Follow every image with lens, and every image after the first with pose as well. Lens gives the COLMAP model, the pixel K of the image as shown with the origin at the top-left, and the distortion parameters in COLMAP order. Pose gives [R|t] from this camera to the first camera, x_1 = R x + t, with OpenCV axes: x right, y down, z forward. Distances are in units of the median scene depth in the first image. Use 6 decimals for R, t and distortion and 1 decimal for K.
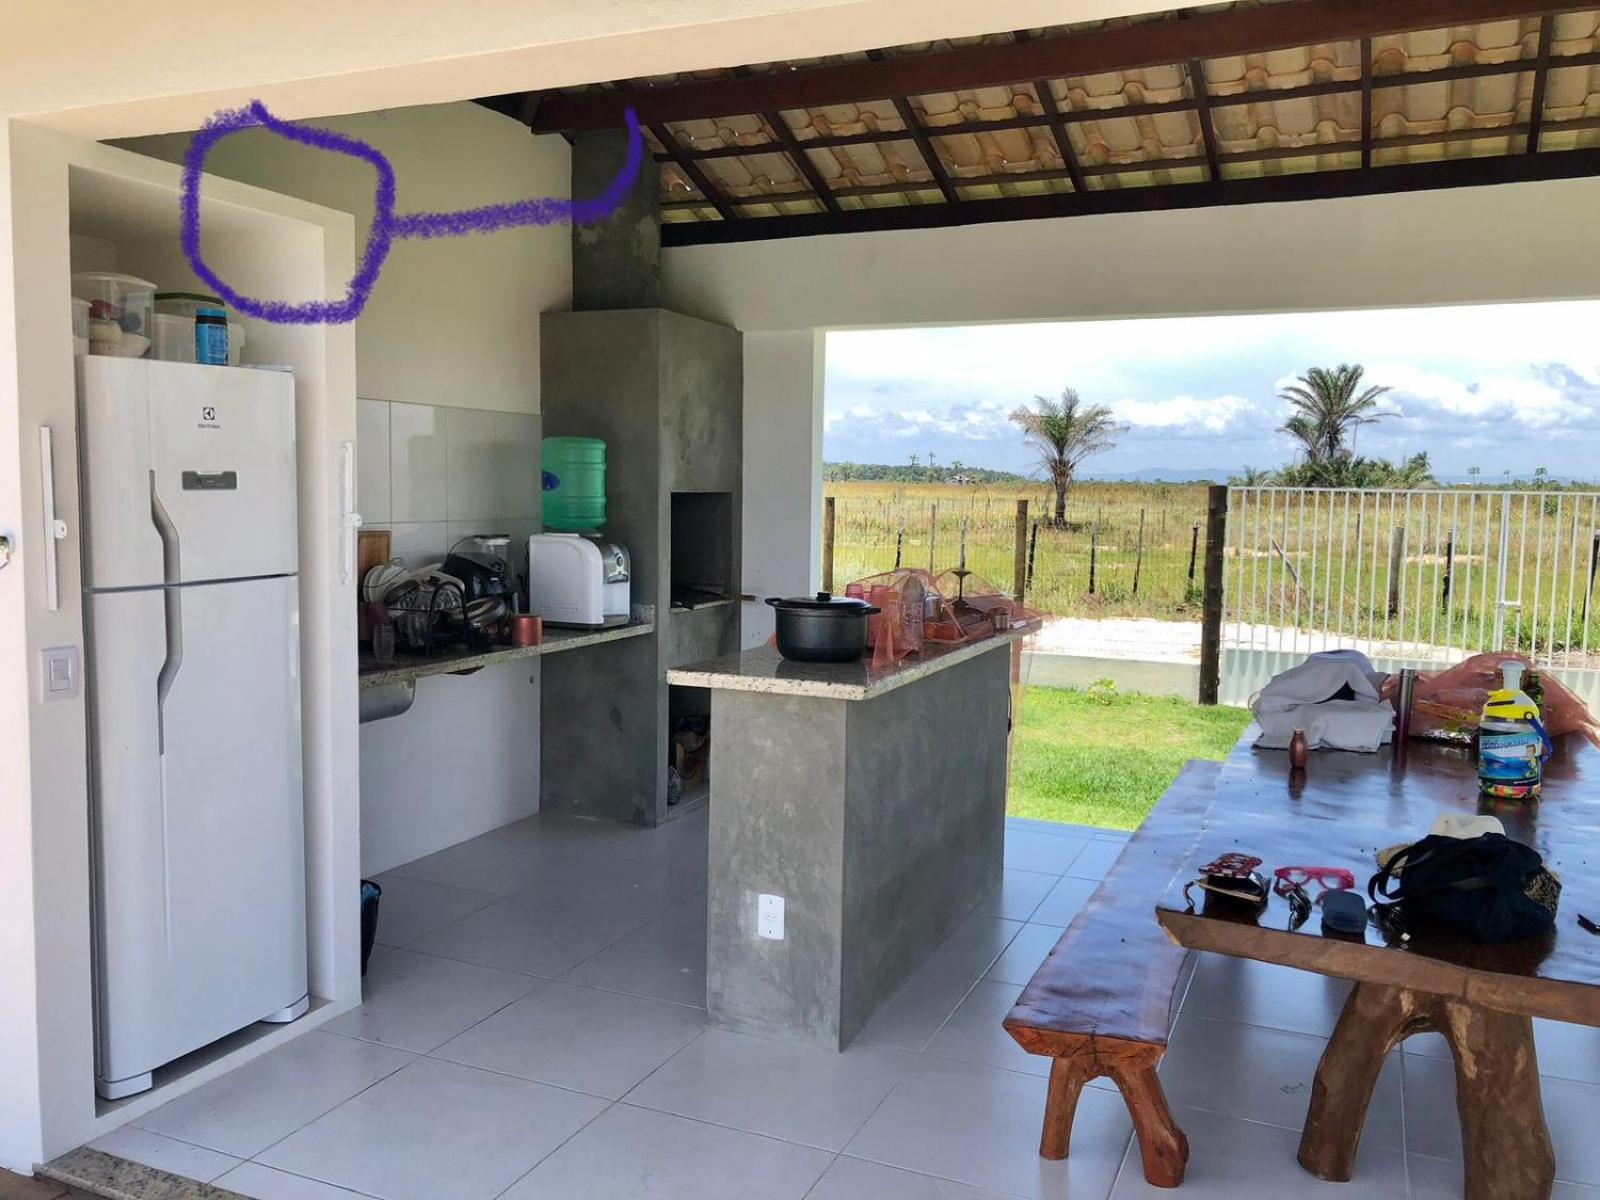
lens RADIAL K [[1288.7, 0, 799.5], [0, 1288.7, 601.0], [0, 0, 1]] dist [-0.006905, -0.001913]
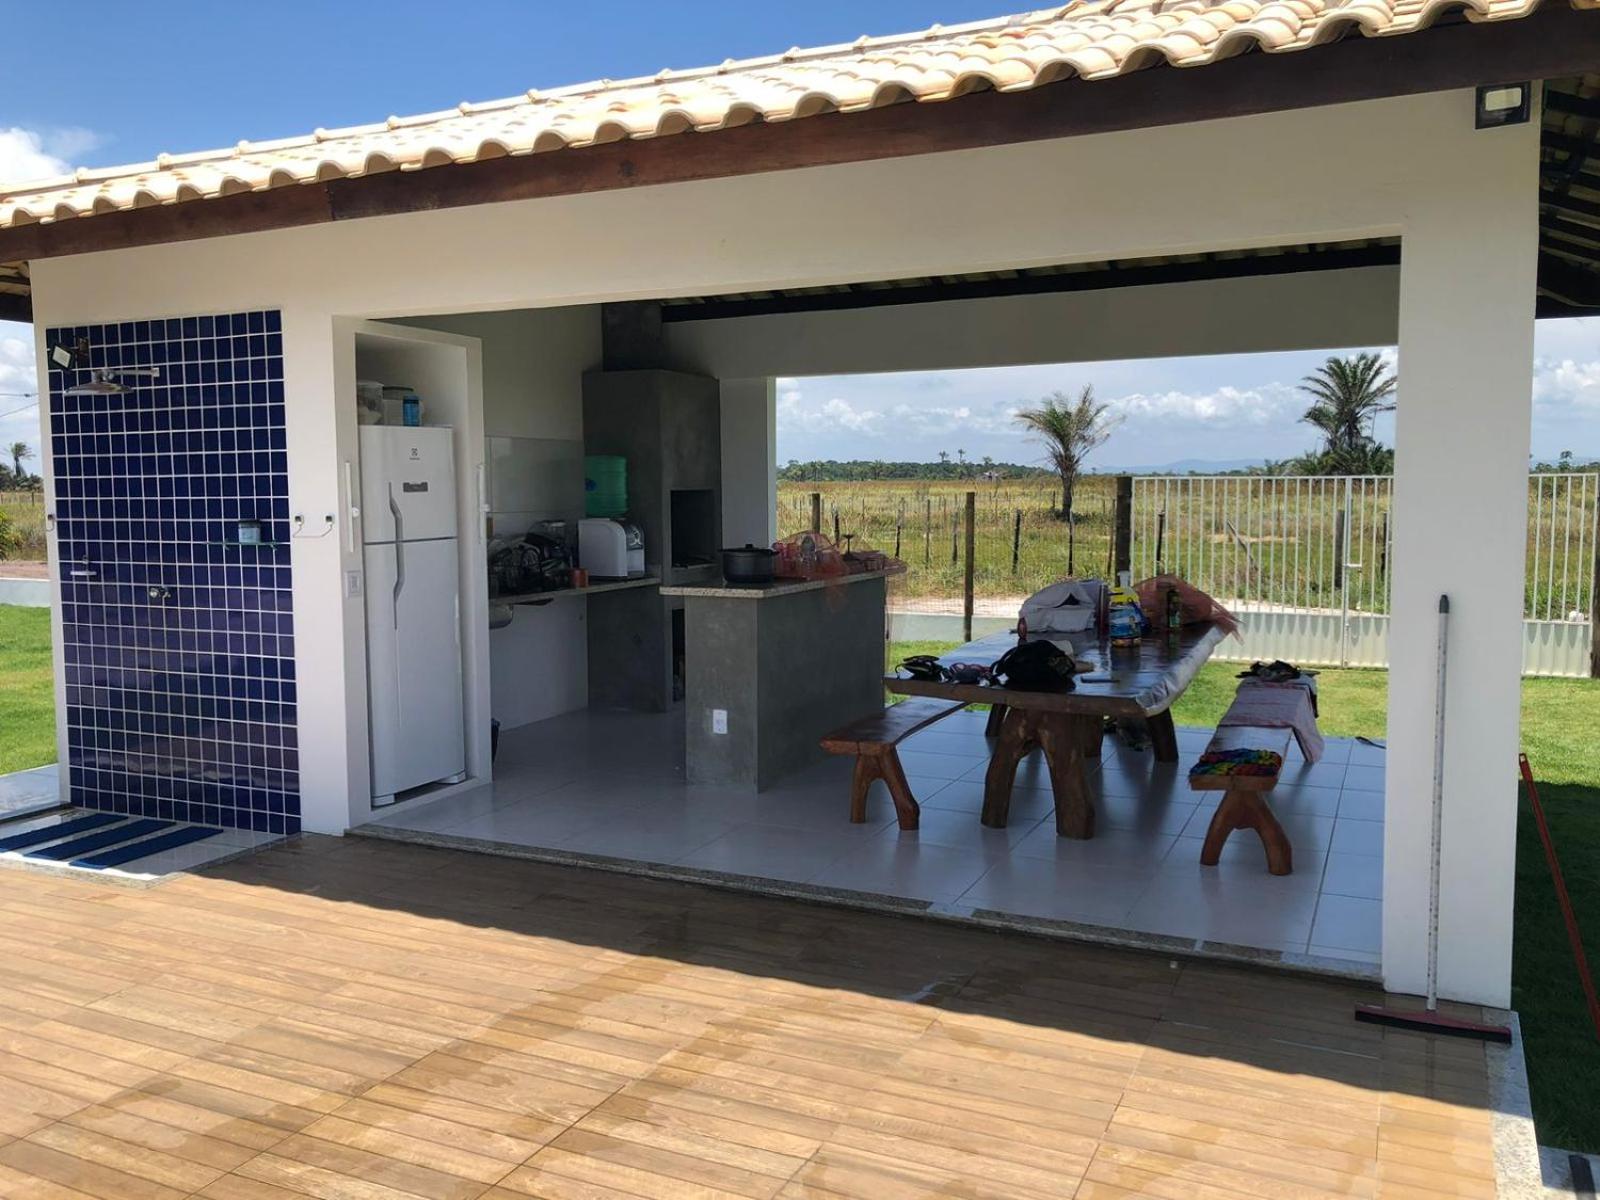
lens RADIAL K [[1288.7, 0, 799.5], [0, 1288.7, 601.0], [0, 0, 1]] dist [-0.006905, -0.001913]
pose [[0.999472, -0.020226, -0.025437, 0.091431], [0.020225, 0.999795, -0.000314, 0.051470], [0.025438, -0.000200, 0.999676, -0.529891]]
